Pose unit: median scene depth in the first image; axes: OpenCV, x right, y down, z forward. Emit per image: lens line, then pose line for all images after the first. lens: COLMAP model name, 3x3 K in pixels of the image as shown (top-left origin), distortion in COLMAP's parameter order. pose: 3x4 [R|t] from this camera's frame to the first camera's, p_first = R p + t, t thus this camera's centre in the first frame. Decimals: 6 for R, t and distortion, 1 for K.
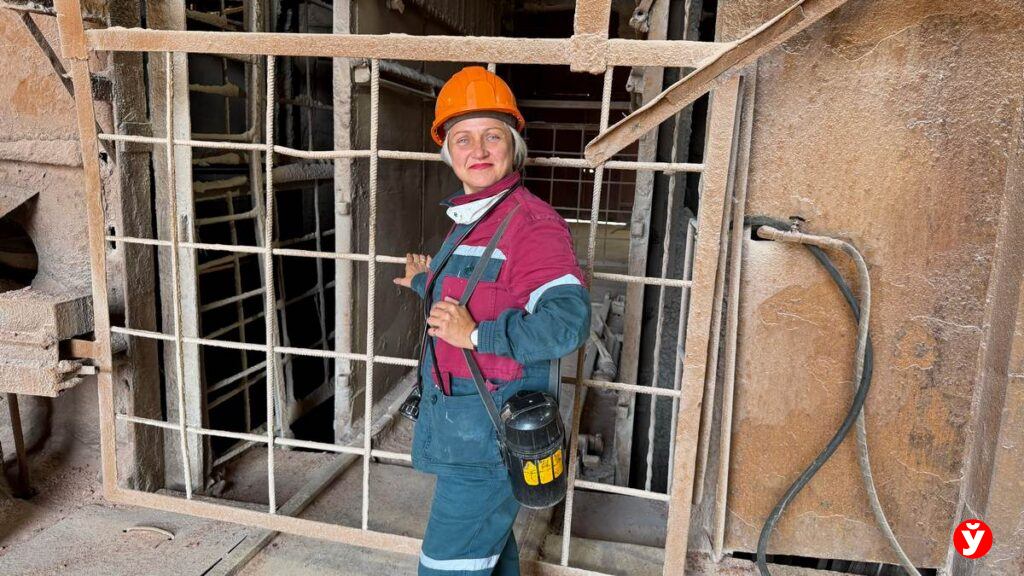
lens RADIAL K [[729.1, 0, 511.1], [0, 729.1, 290.5], [0, 0, 1]] dist [0.021625, -0.038103]
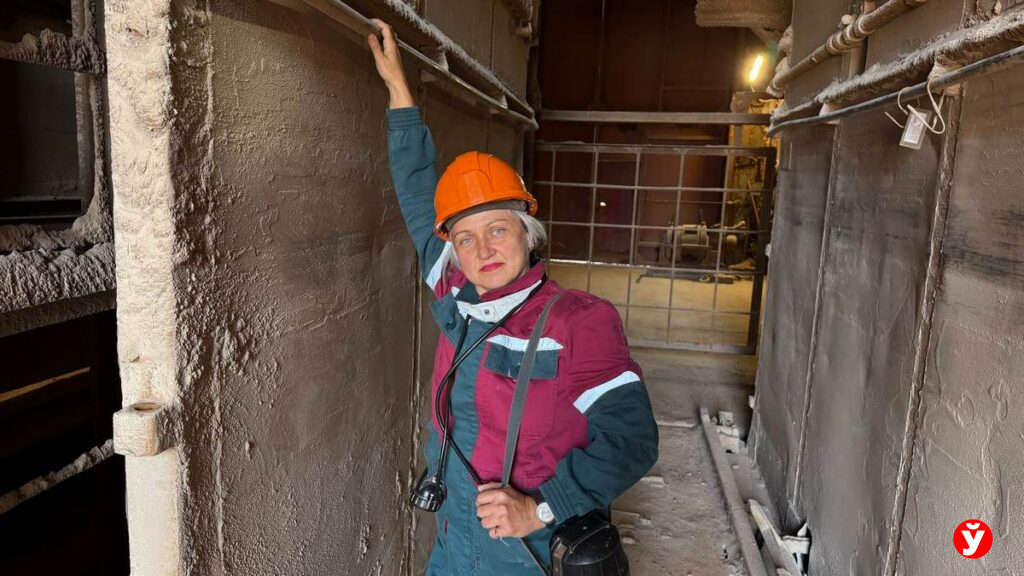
lens RADIAL K [[729.1, 0, 514.6], [0, 729.1, 297.1], [0, 0, 1]] dist [0.021625, -0.038103]
pose [[0.999318, -0.000822, 0.036918, -0.104359], [0.001694, 0.999720, -0.023585, -0.154493], [-0.036889, 0.023631, 0.999040, 0.723569]]
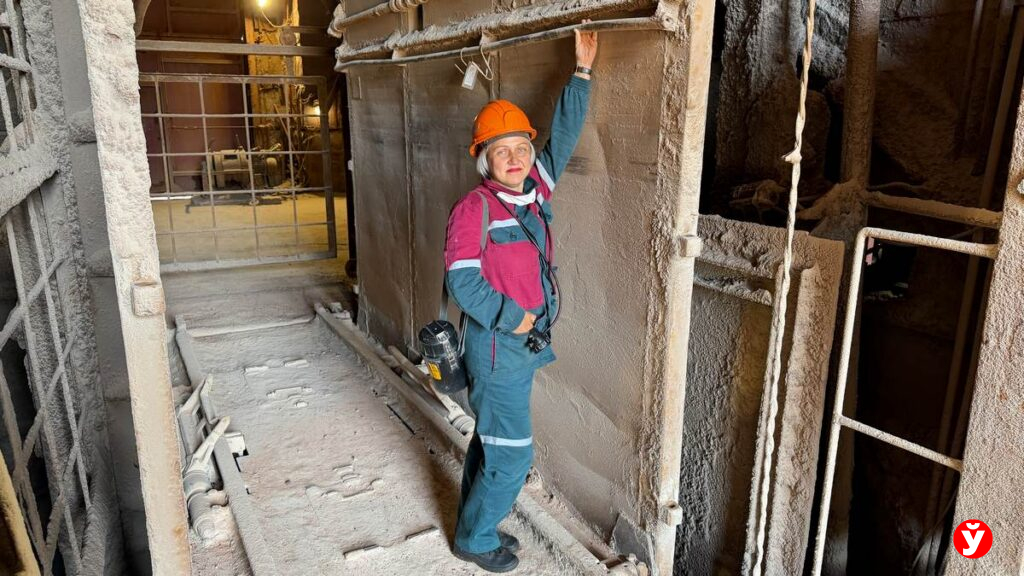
lens RADIAL K [[729.1, 0, 518.5], [0, 729.1, 289.6], [0, 0, 1]] dist [0.021625, -0.038103]
pose [[0.769404, -0.176854, 0.613792, -0.321662], [0.134572, 0.984220, 0.114898, -0.136815], [-0.624427, -0.005804, 0.781062, 0.546660]]
